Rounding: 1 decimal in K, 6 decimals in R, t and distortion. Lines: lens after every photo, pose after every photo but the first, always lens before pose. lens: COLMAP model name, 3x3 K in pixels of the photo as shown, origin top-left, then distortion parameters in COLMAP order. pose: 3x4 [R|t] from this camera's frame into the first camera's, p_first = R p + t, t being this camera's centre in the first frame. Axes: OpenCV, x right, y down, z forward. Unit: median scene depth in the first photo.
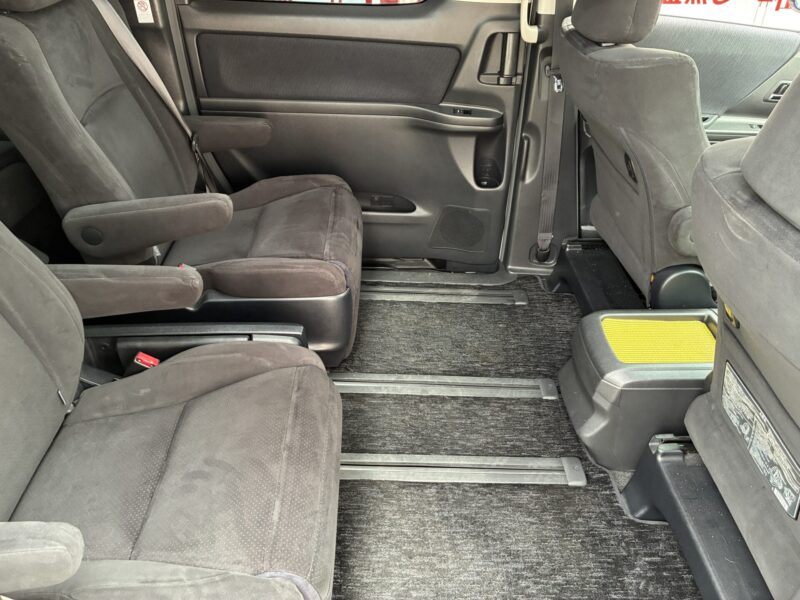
lens RADIAL K [[611.3, 0, 401.4], [0, 611.3, 295.6], [0, 0, 1]] dist [0.059168, -0.068911]
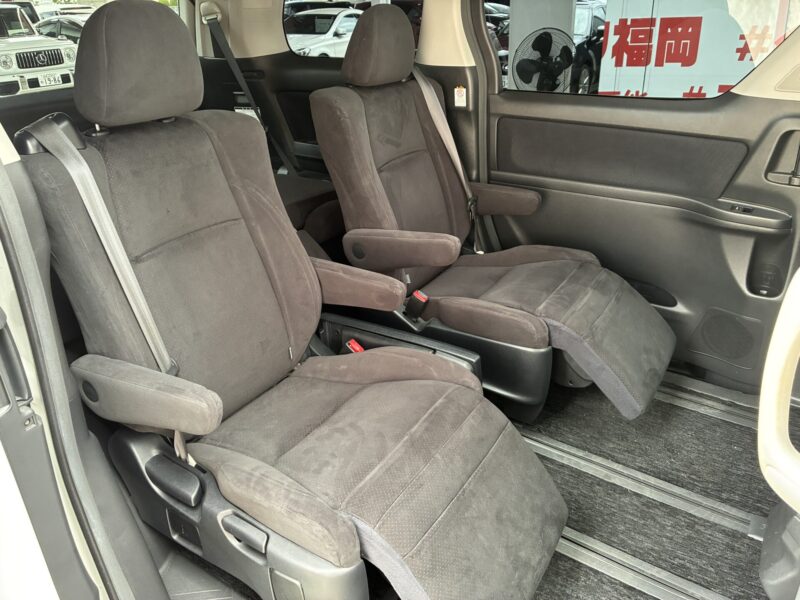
lens RADIAL K [[611.5, 0, 400.0], [0, 611.5, 300.0], [0, 0, 1]] dist [0.037184, -0.009292]
pose [[0.827998, 0.205251, -0.521815, 0.211817], [-0.286835, 0.954665, -0.079631, 0.063572], [0.481814, 0.215609, 0.849334, -0.020439]]
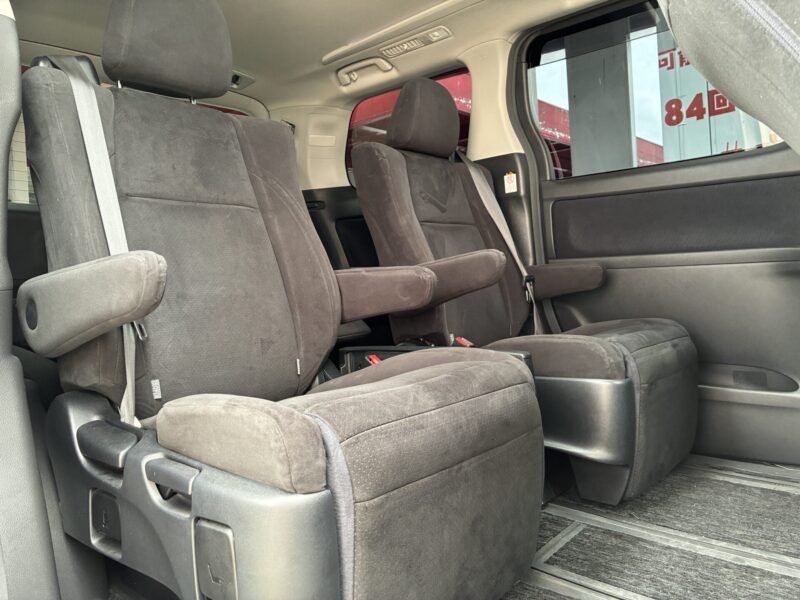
lens RADIAL K [[611.3, 0, 401.4], [0, 611.3, 295.6], [0, 0, 1]] dist [0.059168, -0.068911]
pose [[0.747818, -0.045701, -0.662329, 0.214069], [-0.330108, 0.839969, -0.430675, 0.318271], [0.576018, 0.540707, 0.613058, 0.253221]]
